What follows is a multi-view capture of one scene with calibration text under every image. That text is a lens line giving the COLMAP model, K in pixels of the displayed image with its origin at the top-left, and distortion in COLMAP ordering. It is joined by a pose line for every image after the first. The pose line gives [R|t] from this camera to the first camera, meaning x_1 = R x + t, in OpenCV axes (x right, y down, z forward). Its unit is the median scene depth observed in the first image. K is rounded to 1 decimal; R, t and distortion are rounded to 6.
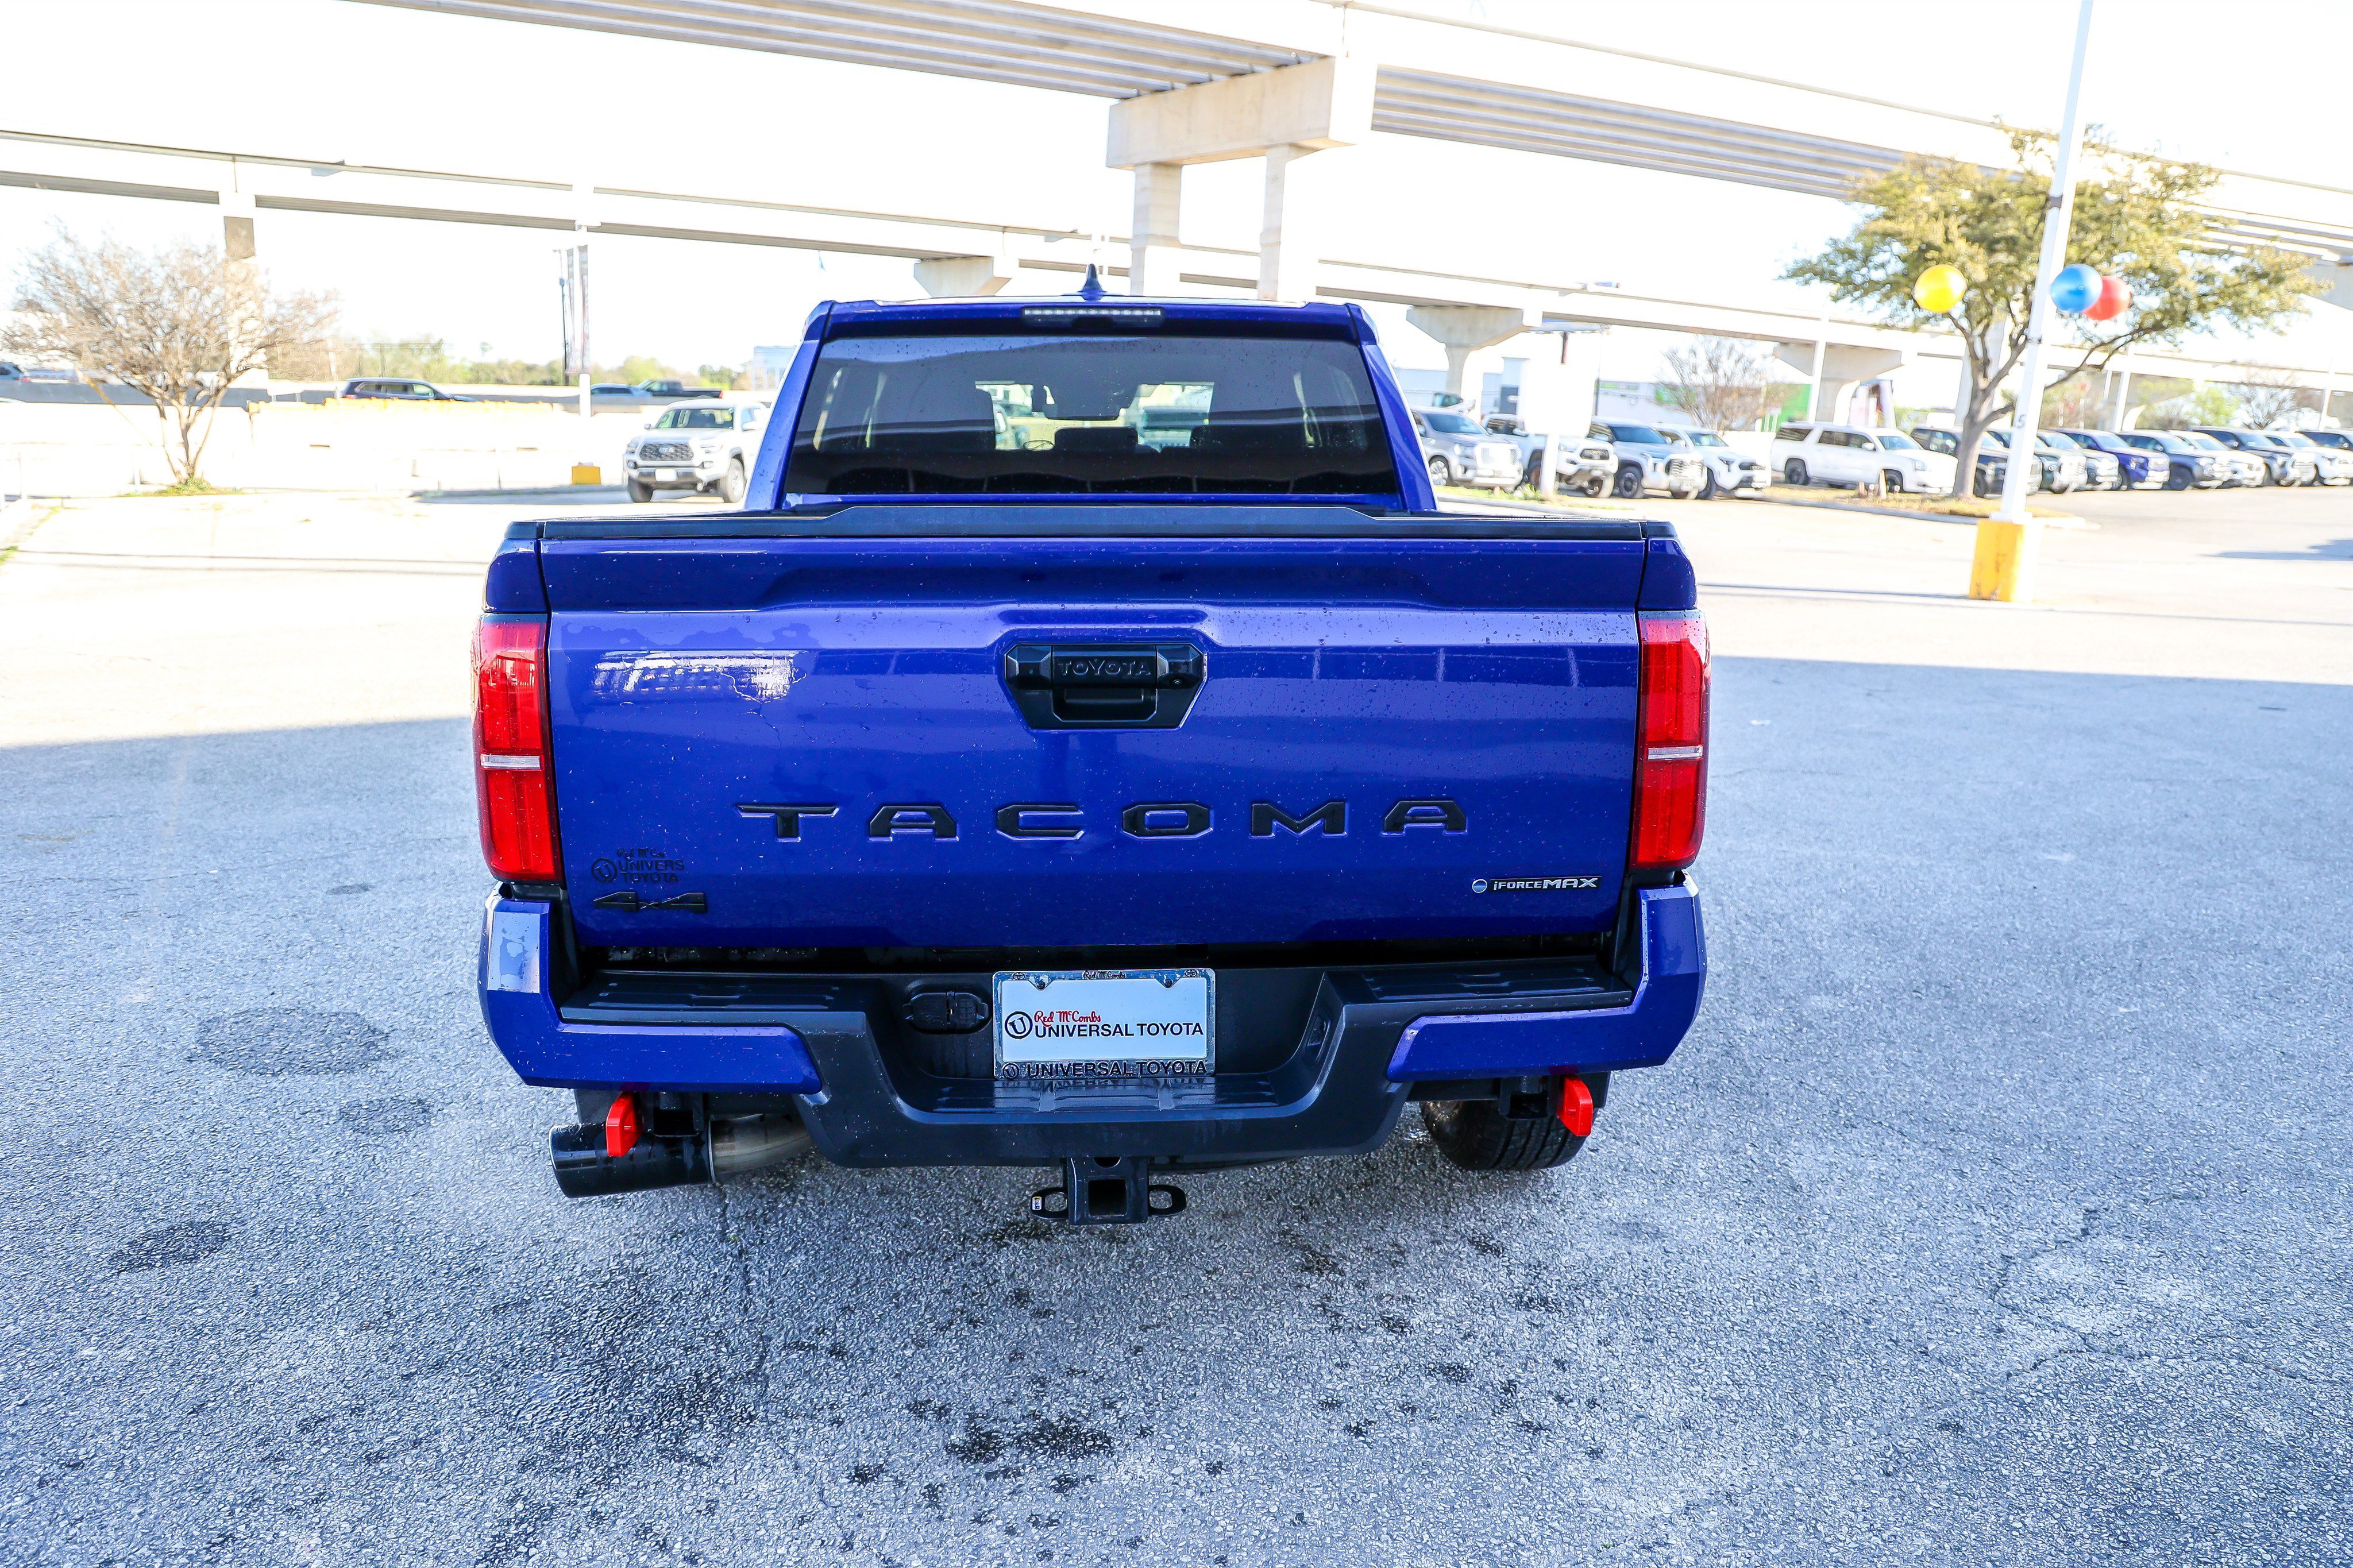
lens RADIAL K [[1620.3, 0, 1185.6], [0, 1620.3, 794.4], [0, 0, 1]] dist [-0.094479, 0.064616]
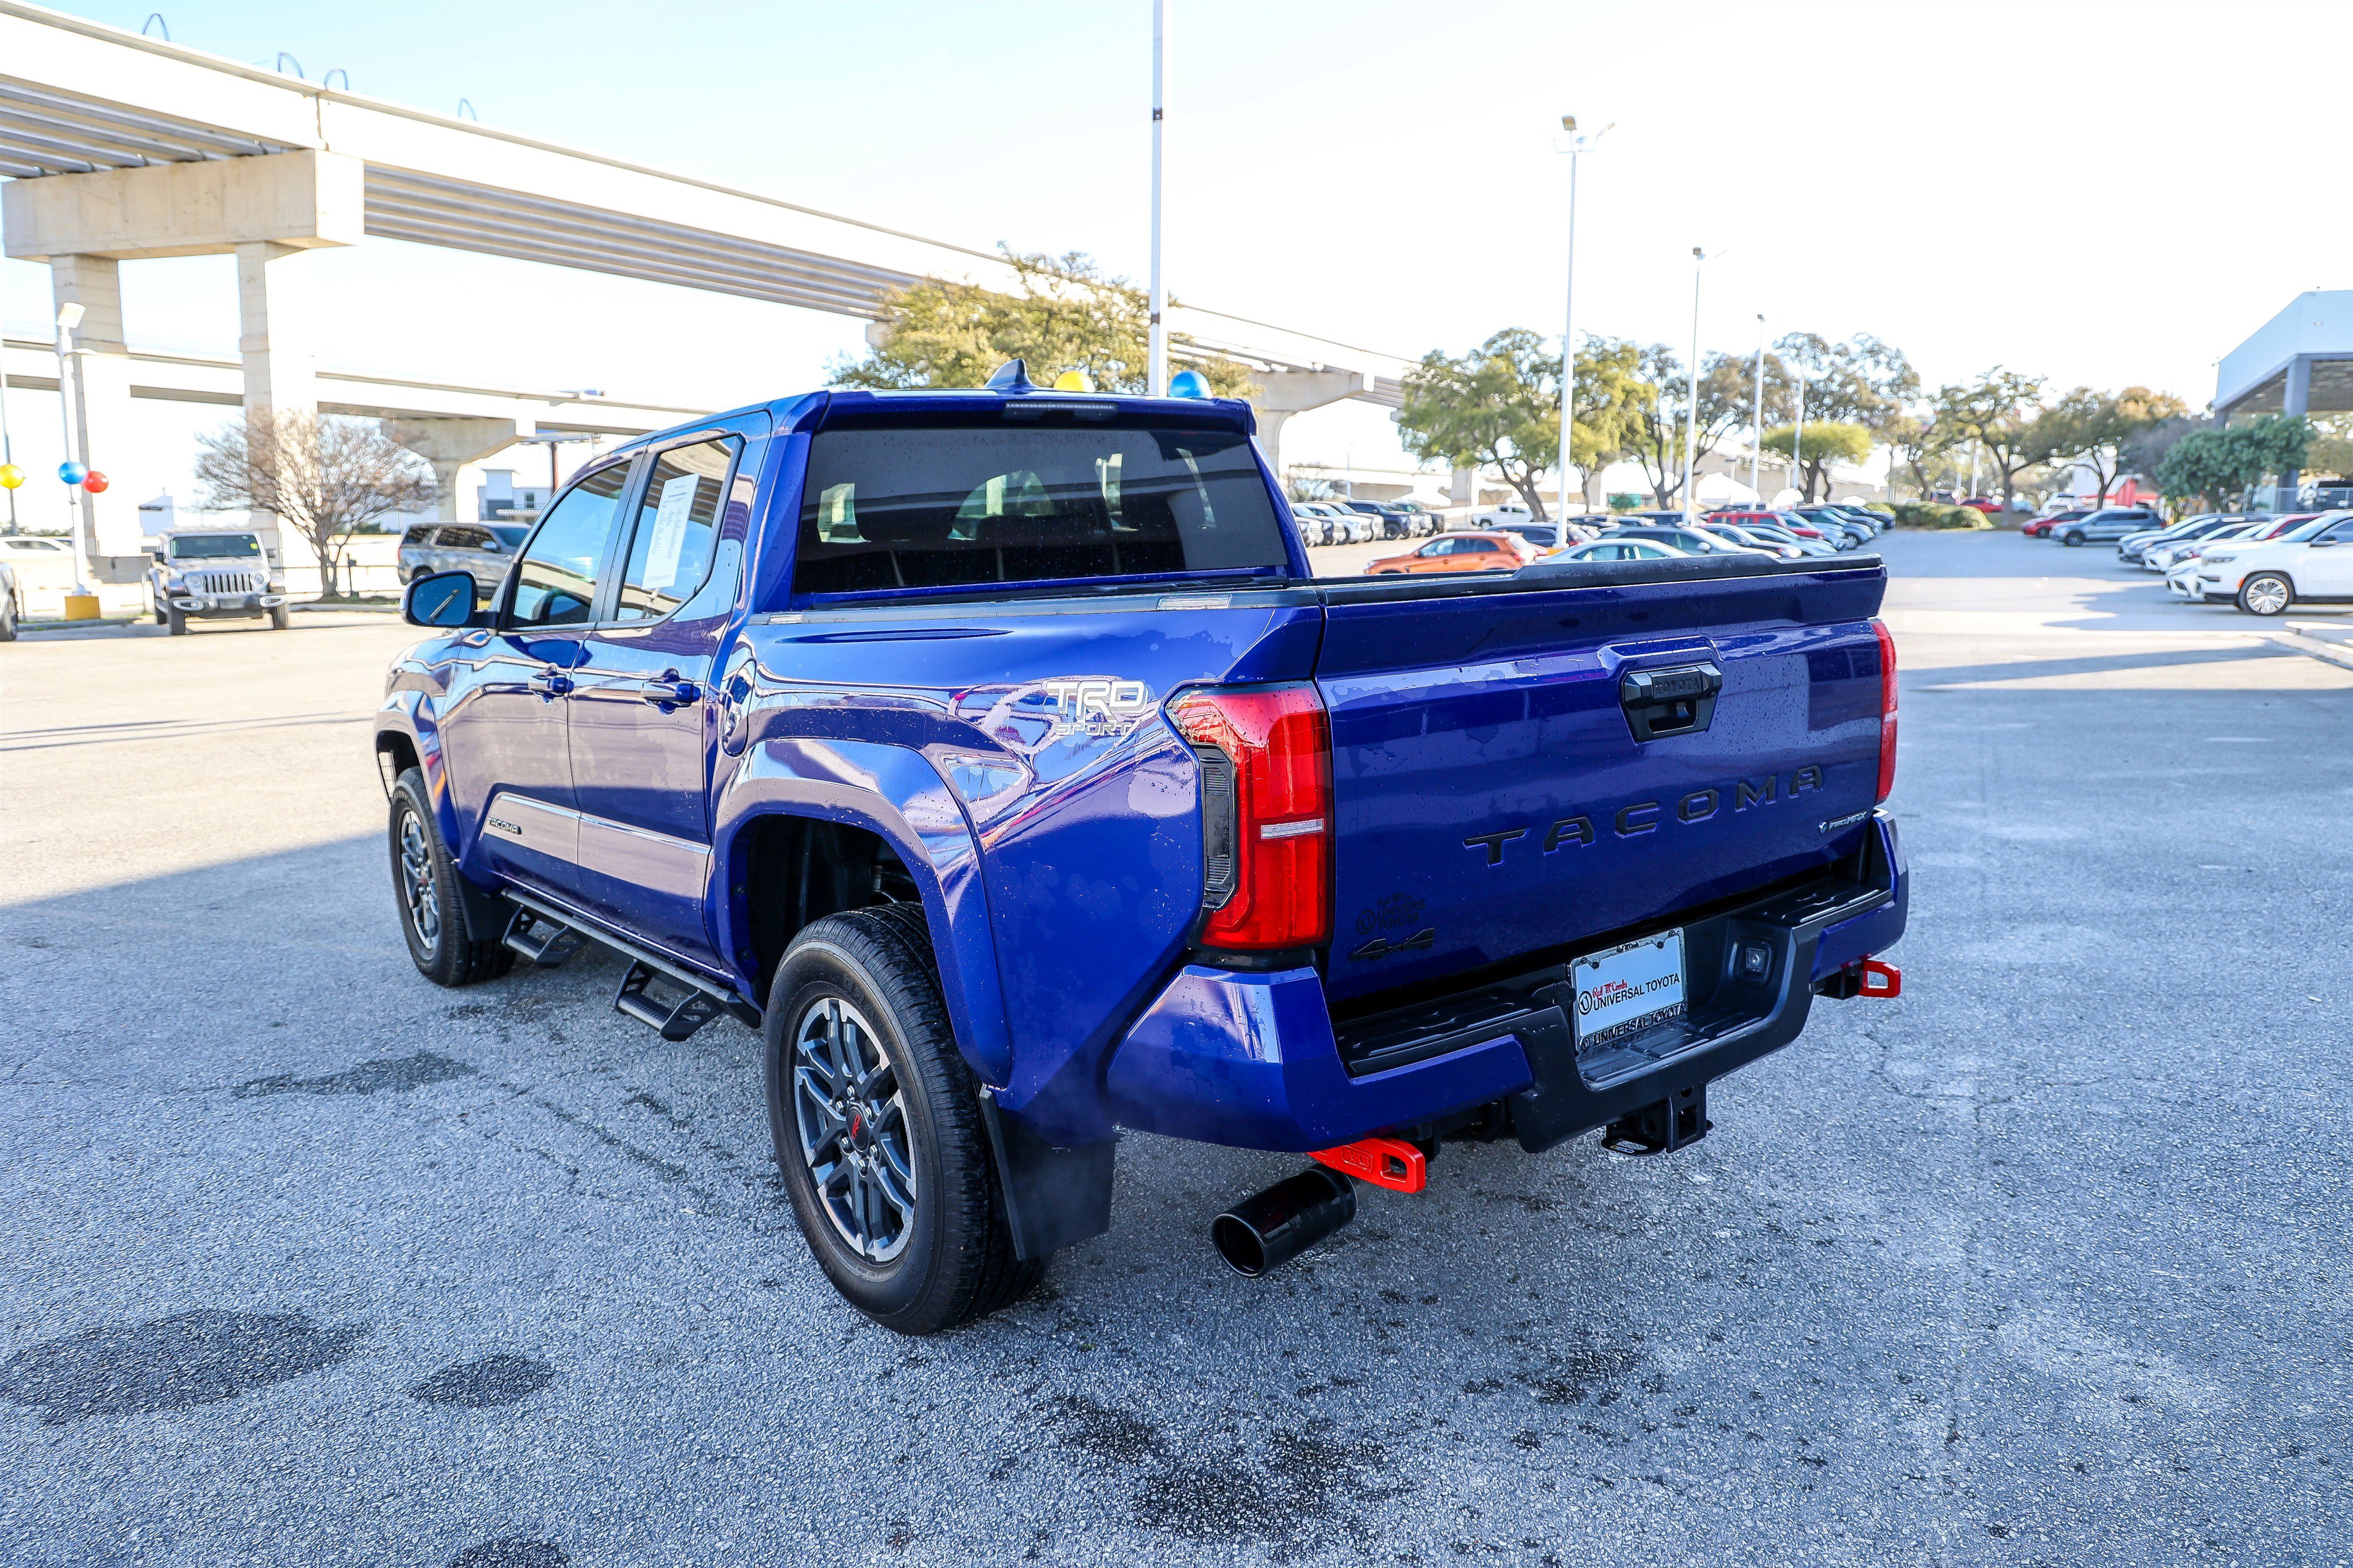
lens RADIAL K [[1620.3, 0, 1185.6], [0, 1620.3, 794.4], [0, 0, 1]] dist [-0.094479, 0.064616]
pose [[0.823270, -0.126477, 0.553381, -0.489272], [0.161226, 0.986814, -0.014317, -0.018187], [-0.544273, 0.101006, 0.832805, 0.087221]]
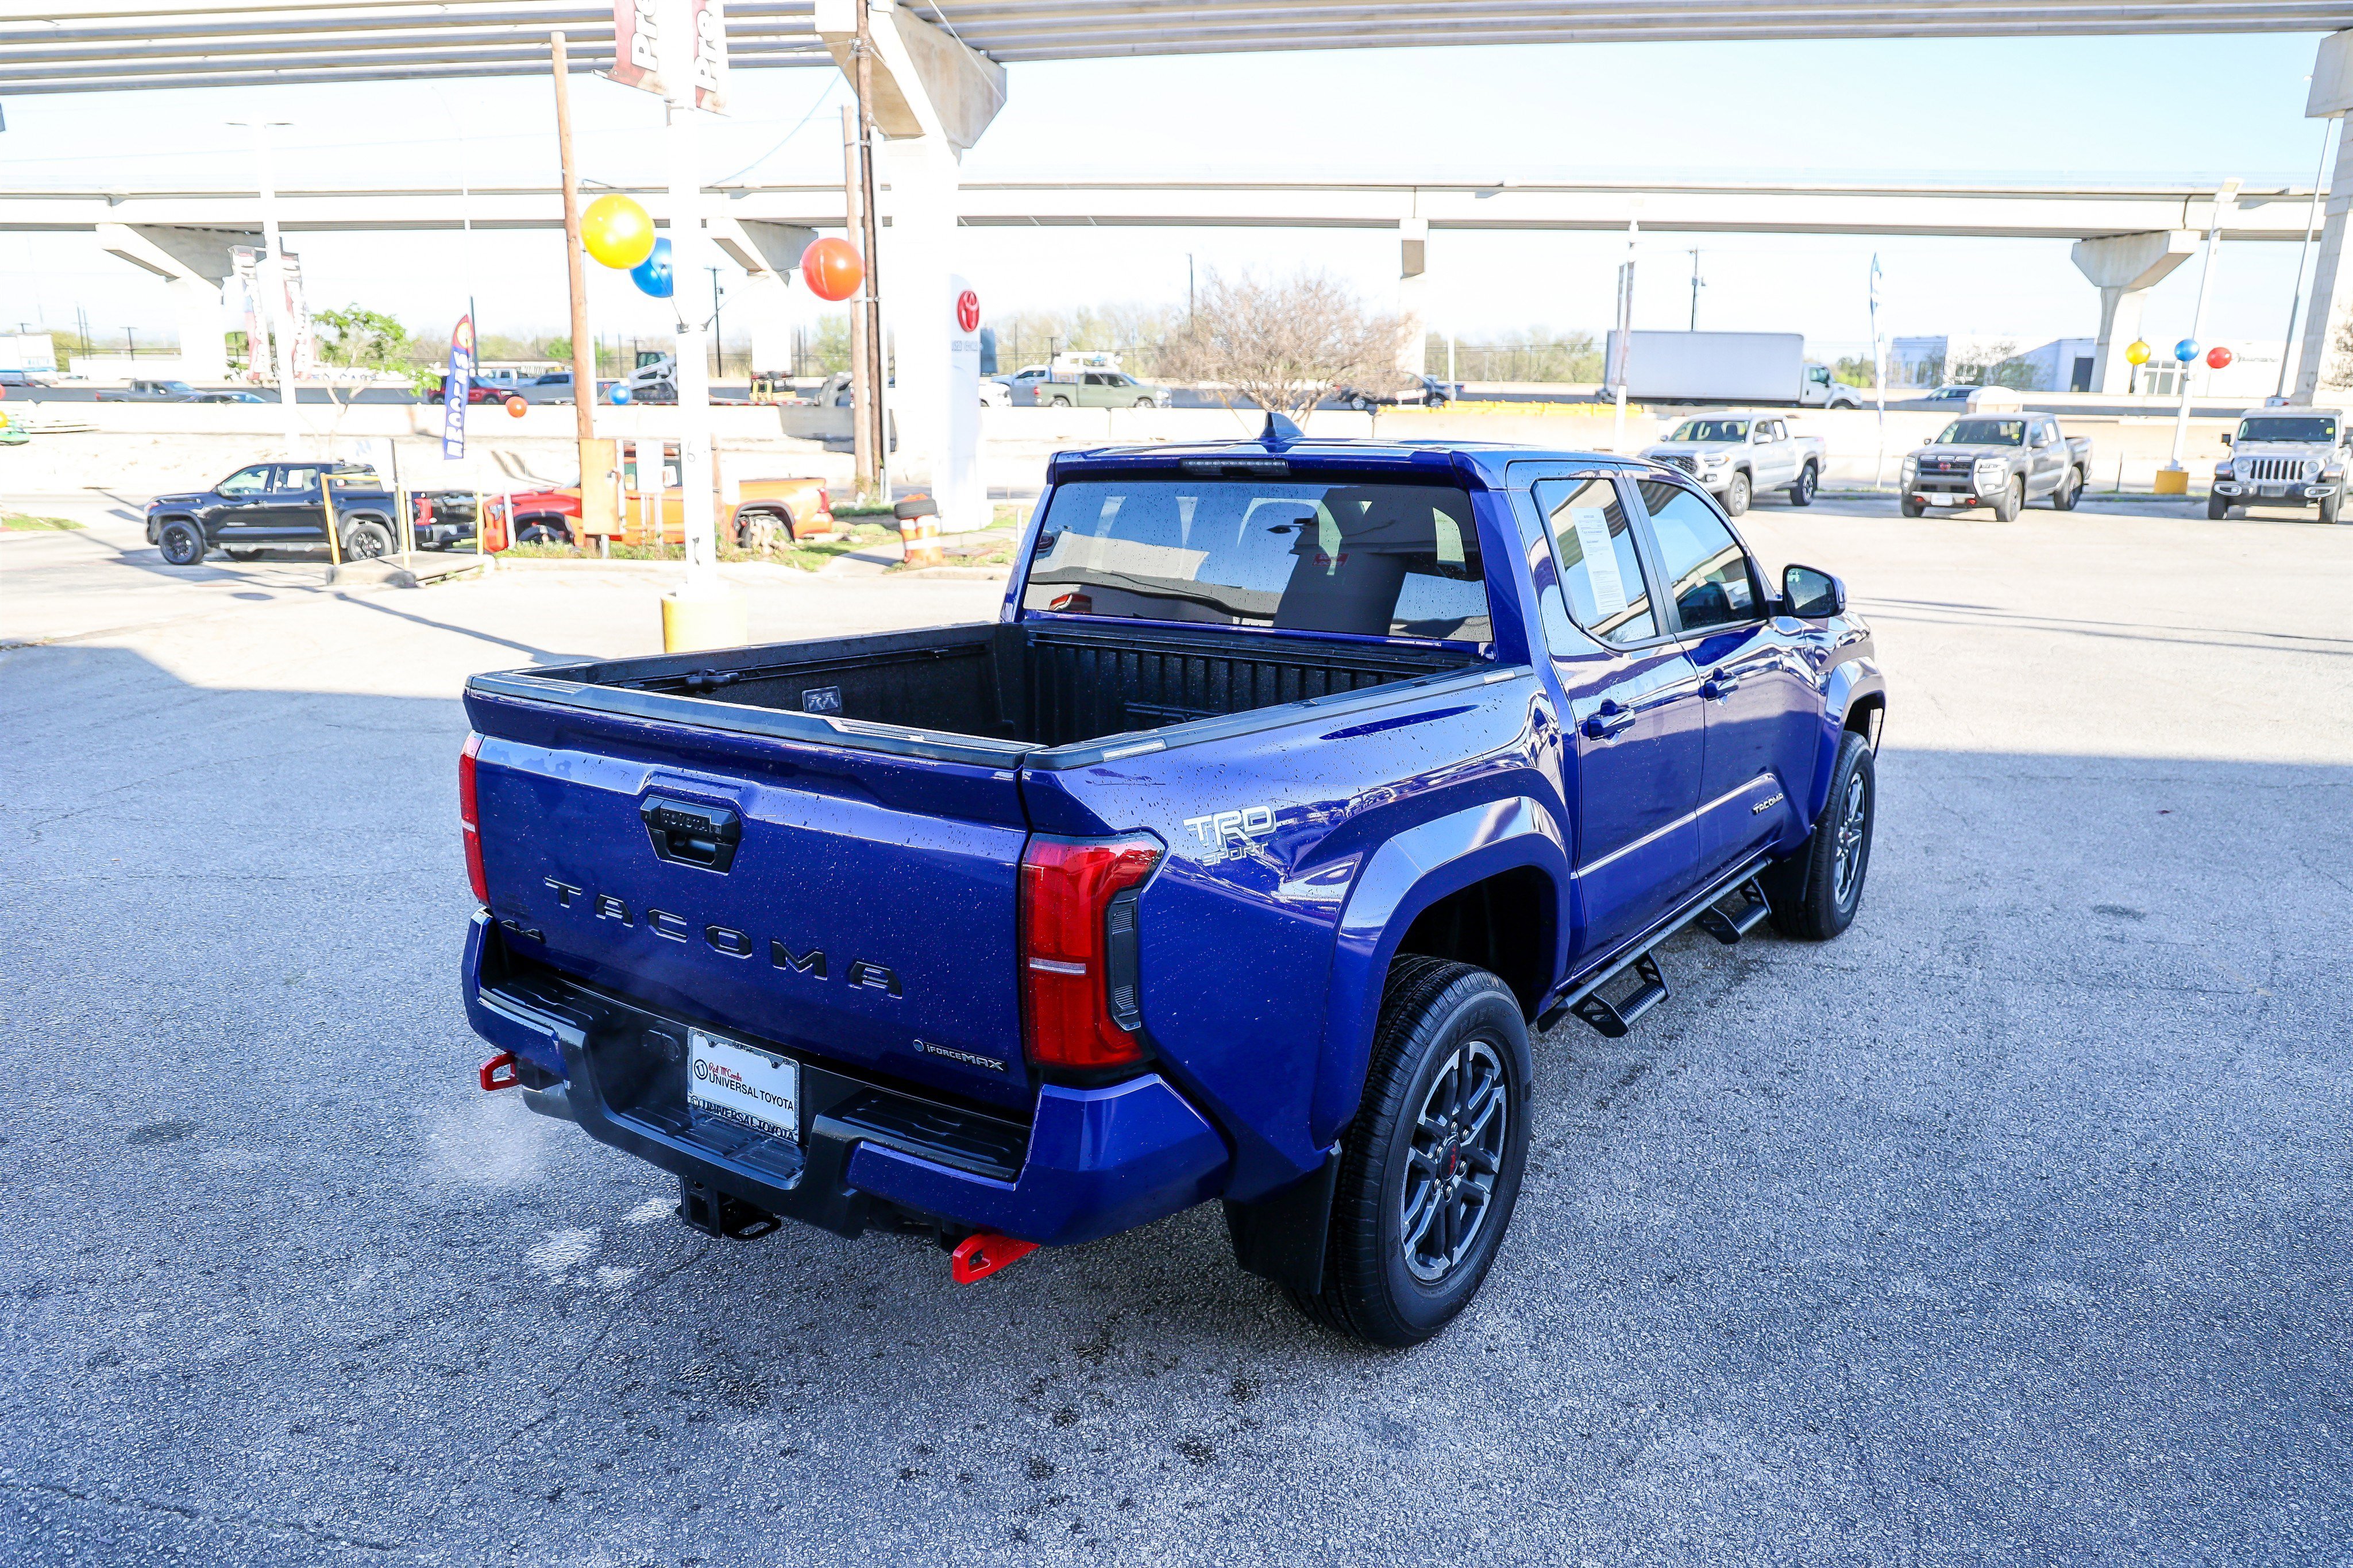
lens RADIAL K [[1610.0, 0, 1176.5], [0, 1610.0, 784.0], [0, 0, 1]] dist [-0.090158, 0.067526]
pose [[0.779208, 0.122847, -0.614608, 0.500580], [-0.123341, 0.991484, 0.041803, -0.099458], [0.614509, 0.043233, 0.787724, 0.095478]]
